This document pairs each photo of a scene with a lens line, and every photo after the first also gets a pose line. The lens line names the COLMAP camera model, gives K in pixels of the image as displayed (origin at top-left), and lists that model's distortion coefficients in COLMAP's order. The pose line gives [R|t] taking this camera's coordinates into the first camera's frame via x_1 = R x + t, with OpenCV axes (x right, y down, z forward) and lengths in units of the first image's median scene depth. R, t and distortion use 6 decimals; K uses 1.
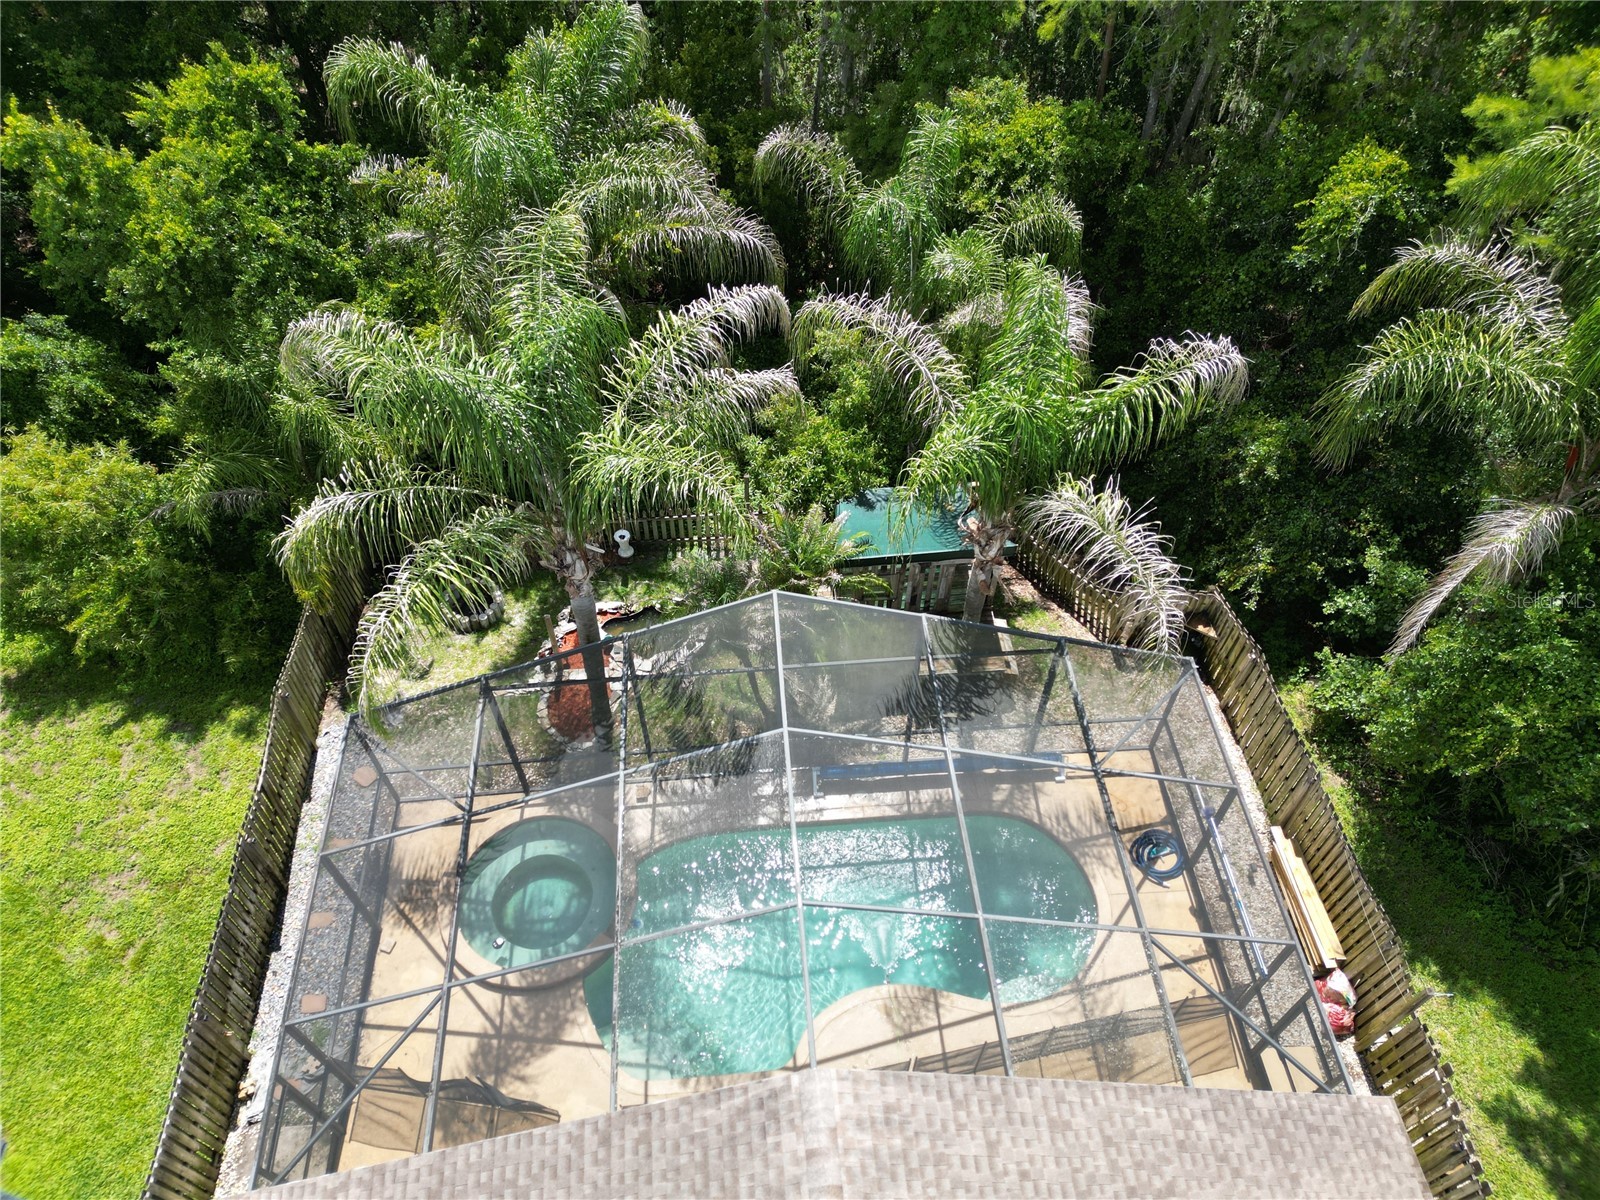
lens RADIAL K [[1132.9, 0, 791.3], [0, 1132.9, 601.1], [0, 0, 1]] dist [0.037678, -0.004671]
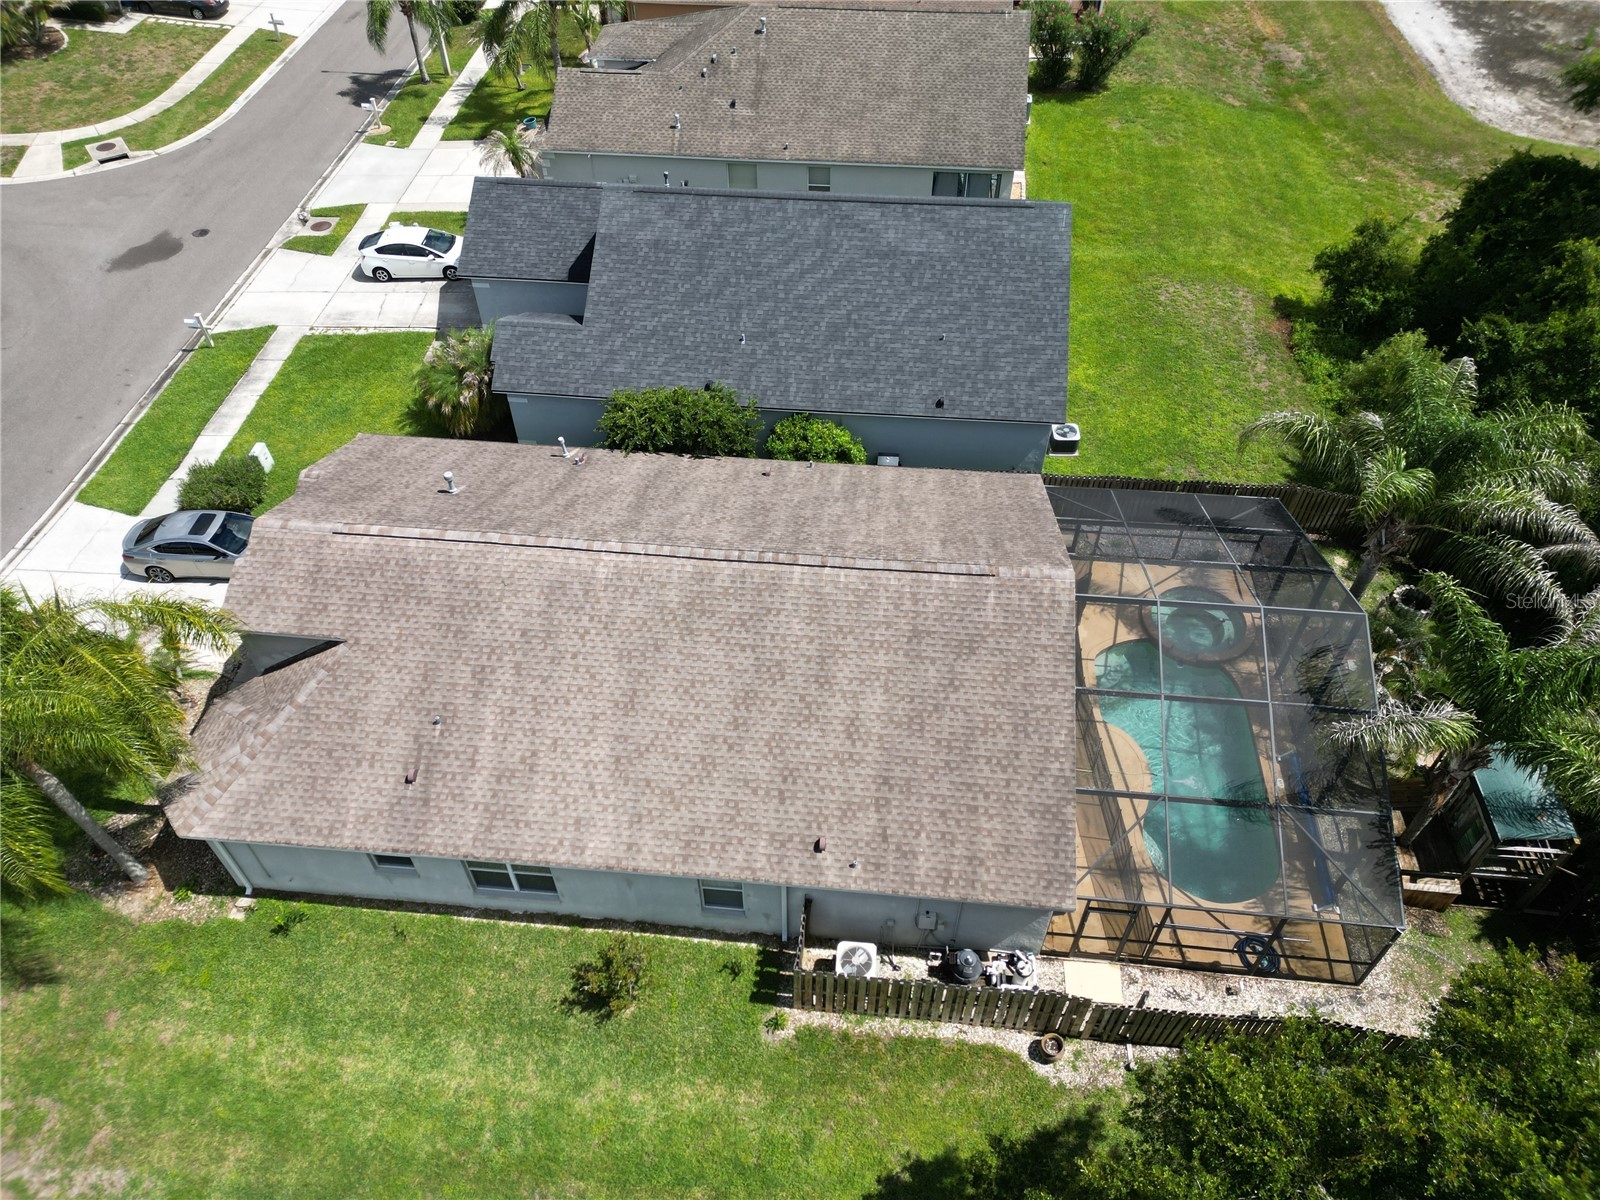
lens RADIAL K [[1101.3, 0, 800.0], [0, 1101.3, 600.0], [0, 0, 1]] dist [0.047567, -0.001290]
pose [[-0.173481, 0.734679, -0.655860, 1.015593], [-0.759666, 0.323987, 0.563862, -0.260830], [0.626747, 0.596053, 0.501905, -0.282500]]
